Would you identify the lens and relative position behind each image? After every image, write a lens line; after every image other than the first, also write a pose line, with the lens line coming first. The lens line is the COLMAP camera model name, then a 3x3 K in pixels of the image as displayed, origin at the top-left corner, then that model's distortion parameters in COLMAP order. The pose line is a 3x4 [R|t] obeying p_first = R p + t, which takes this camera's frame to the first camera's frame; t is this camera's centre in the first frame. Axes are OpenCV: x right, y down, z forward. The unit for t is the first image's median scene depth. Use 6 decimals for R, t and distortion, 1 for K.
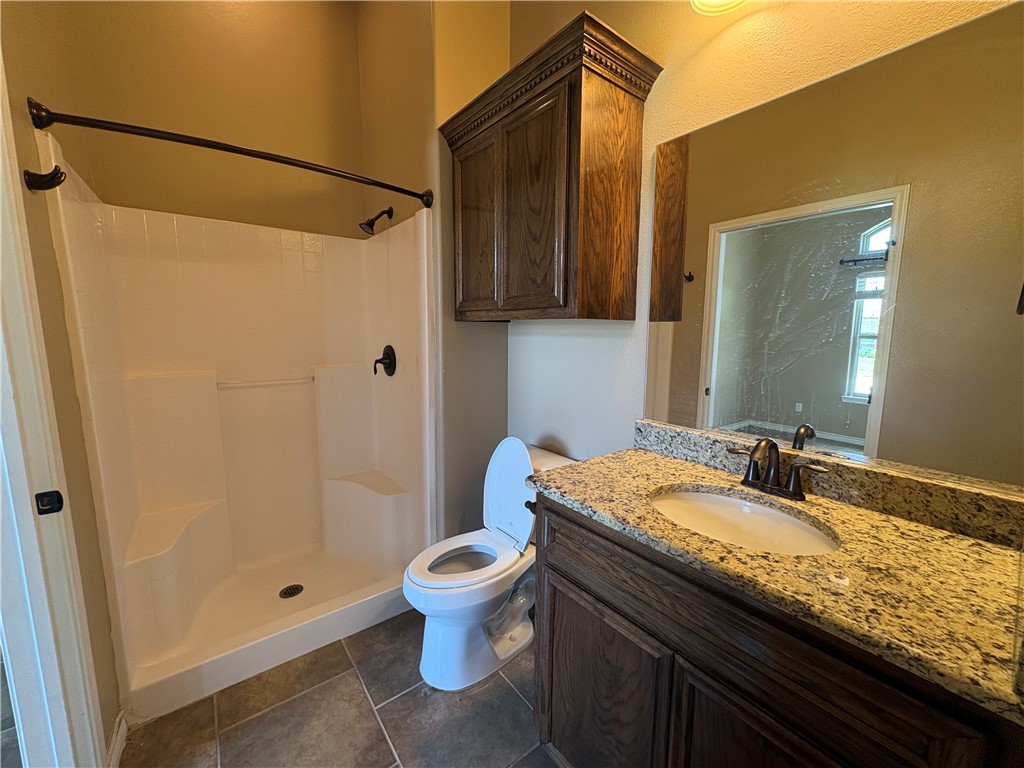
lens RADIAL K [[408.8, 0, 513.3], [0, 408.8, 385.3], [0, 0, 1]] dist [0.000495, 0.000036]
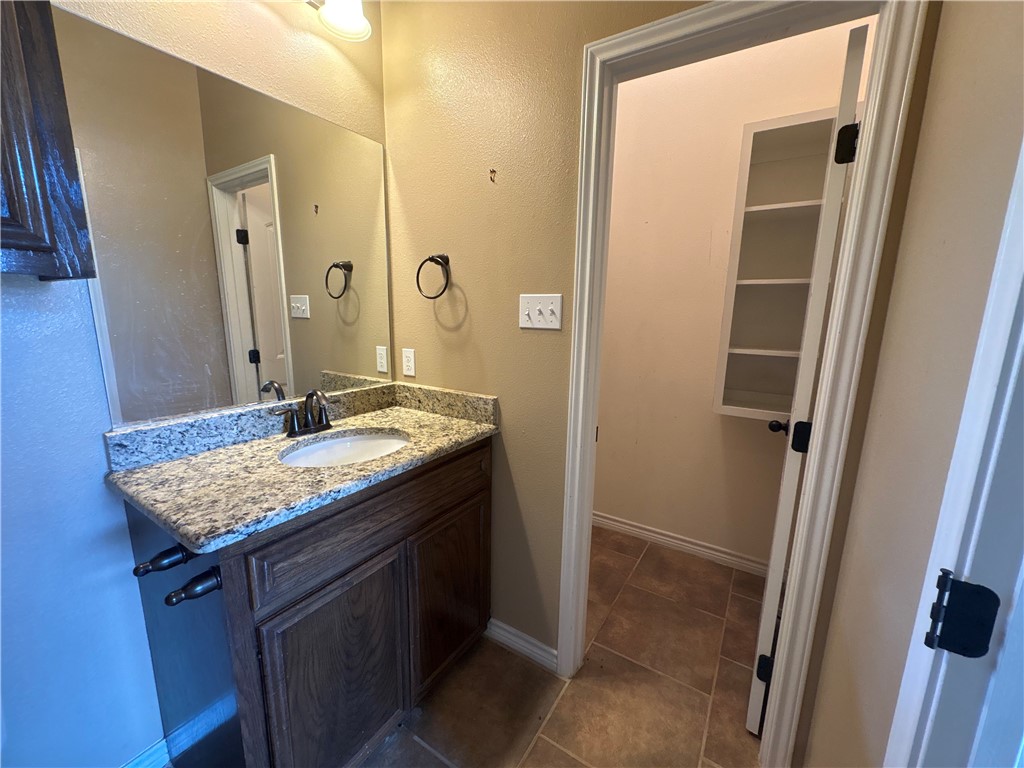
lens RADIAL K [[408.8, 0, 513.3], [0, 408.8, 385.3], [0, 0, 1]] dist [0.000495, 0.000036]
pose [[-0.338628, -0.182850, 0.922983, -0.738389], [0.105967, 0.967284, 0.230503, -0.107629], [-0.934934, 0.175860, -0.308174, 0.799251]]
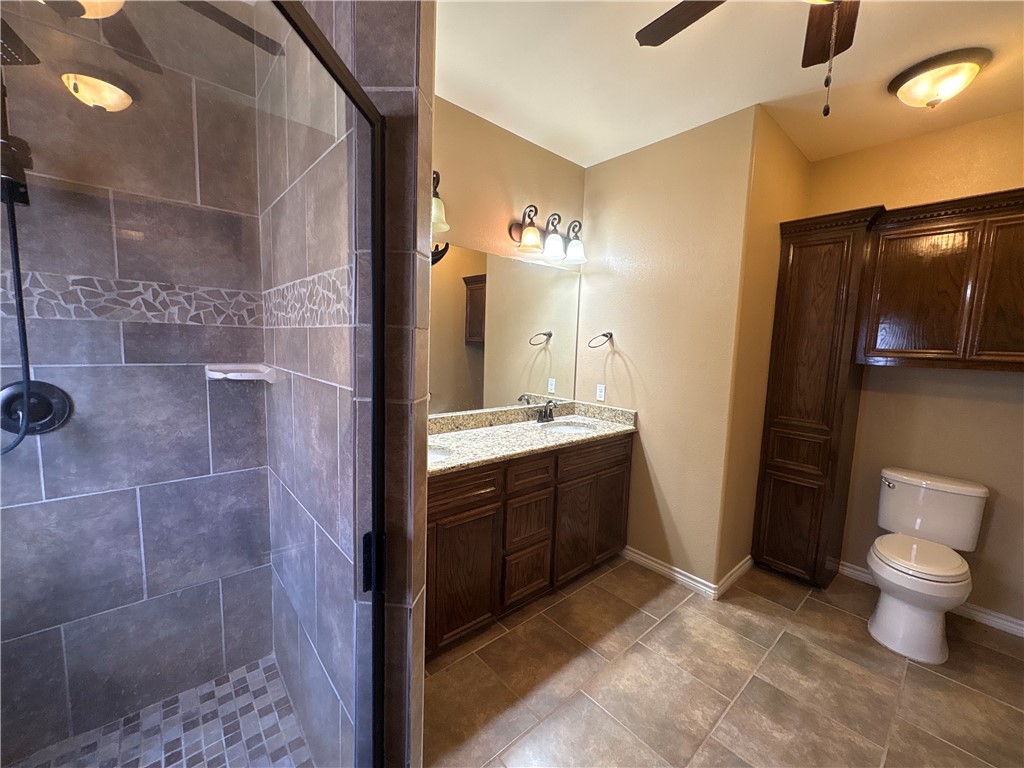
lens RADIAL K [[408.8, 0, 513.3], [0, 408.8, 385.3], [0, 0, 1]] dist [0.000495, 0.000036]
pose [[-0.064429, -0.111610, 0.991661, -1.868674], [0.101861, 0.987800, 0.117794, -0.280978], [-0.992710, 0.108600, -0.052274, 1.299544]]
